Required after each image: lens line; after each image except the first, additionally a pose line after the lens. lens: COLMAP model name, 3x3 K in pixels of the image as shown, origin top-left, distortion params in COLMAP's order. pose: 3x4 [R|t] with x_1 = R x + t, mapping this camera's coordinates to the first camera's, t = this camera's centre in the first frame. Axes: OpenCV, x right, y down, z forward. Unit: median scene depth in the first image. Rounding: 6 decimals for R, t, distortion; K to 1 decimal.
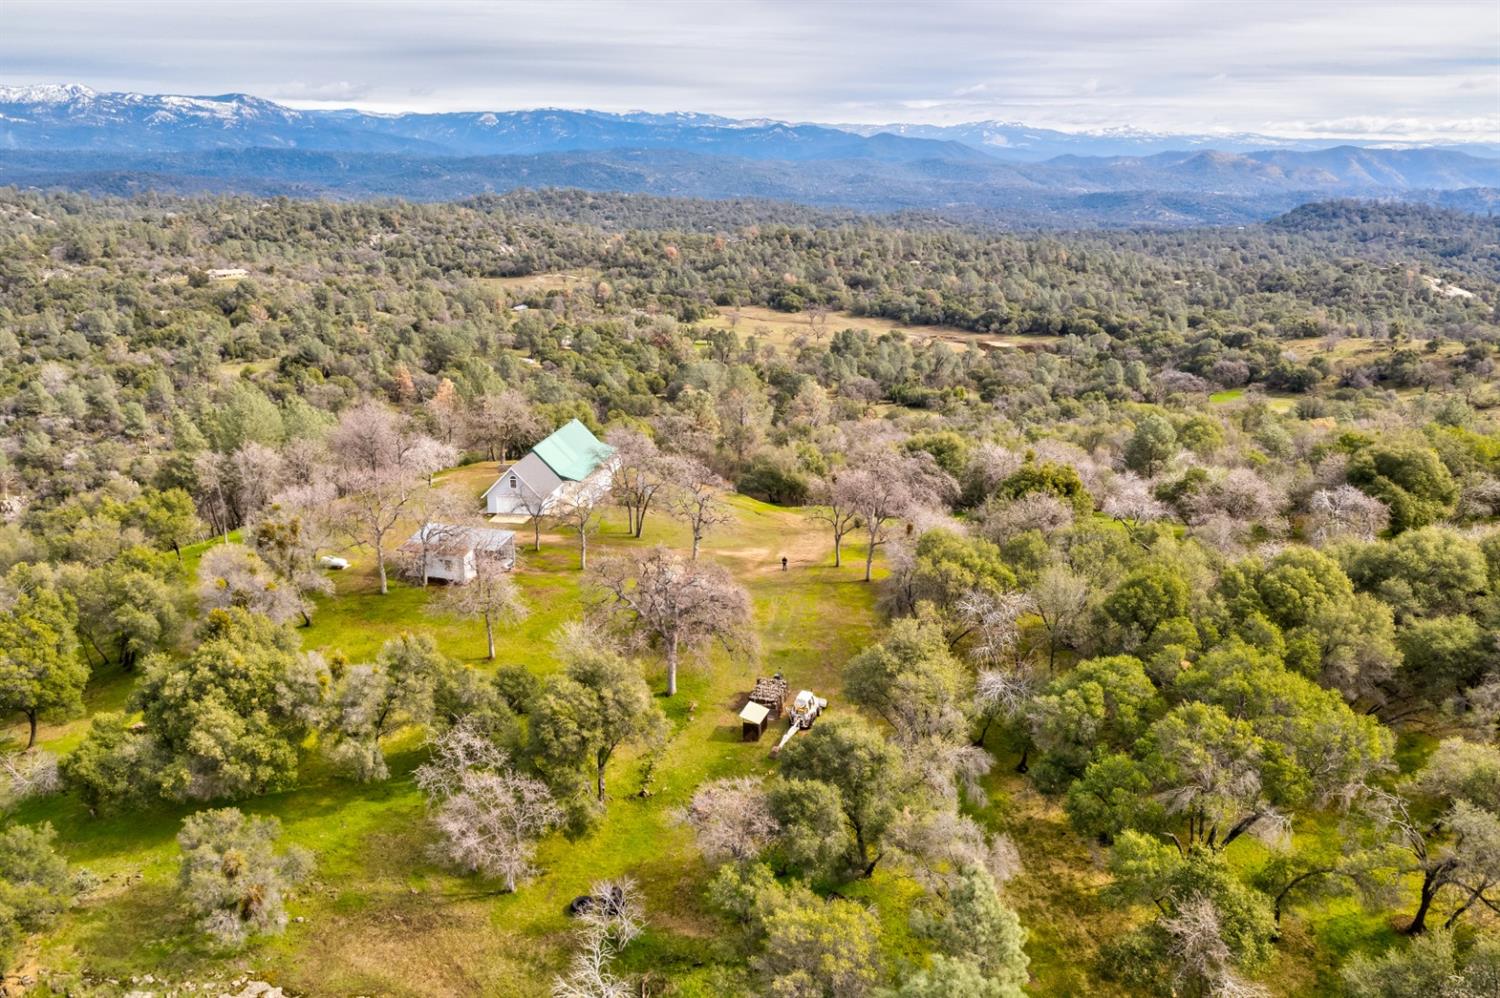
lens RADIAL K [[1199.6, 0, 749.2], [0, 1199.6, 495.5], [0, 0, 1]] dist [-0.009562, 0.008464]
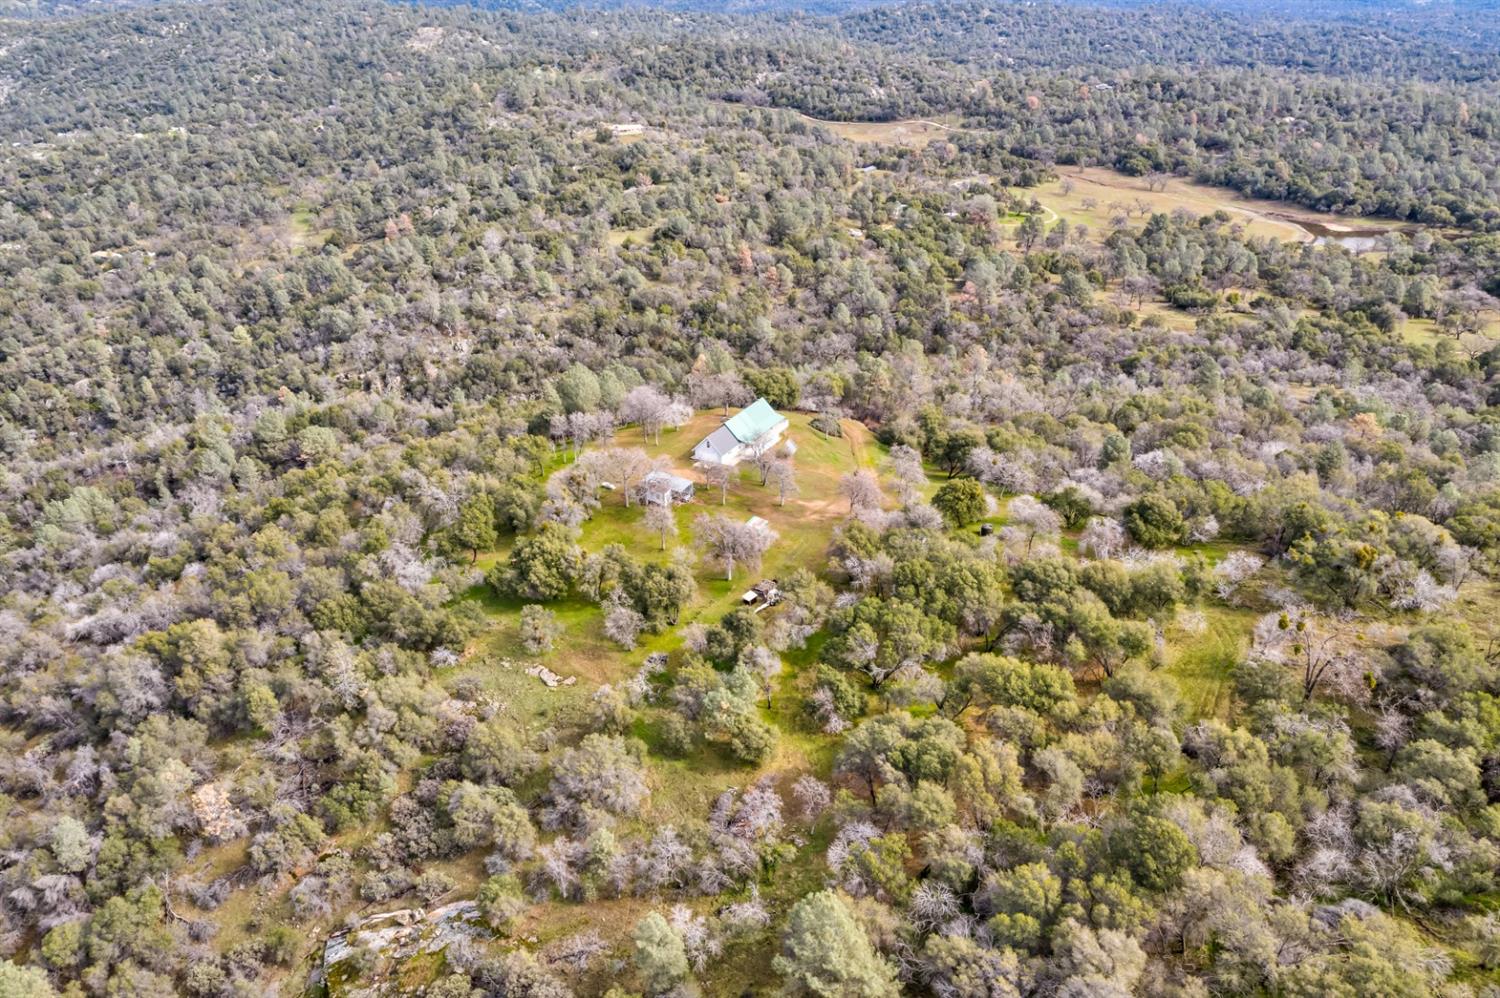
lens RADIAL K [[1199.6, 0, 751.0], [0, 1199.6, 500.5], [0, 0, 1]] dist [-0.009562, 0.008464]
pose [[0.947887, 0.125219, -0.292968, 0.079135], [-0.075286, 0.981519, 0.175931, -0.048674], [0.309584, -0.144706, 0.939797, -0.137621]]
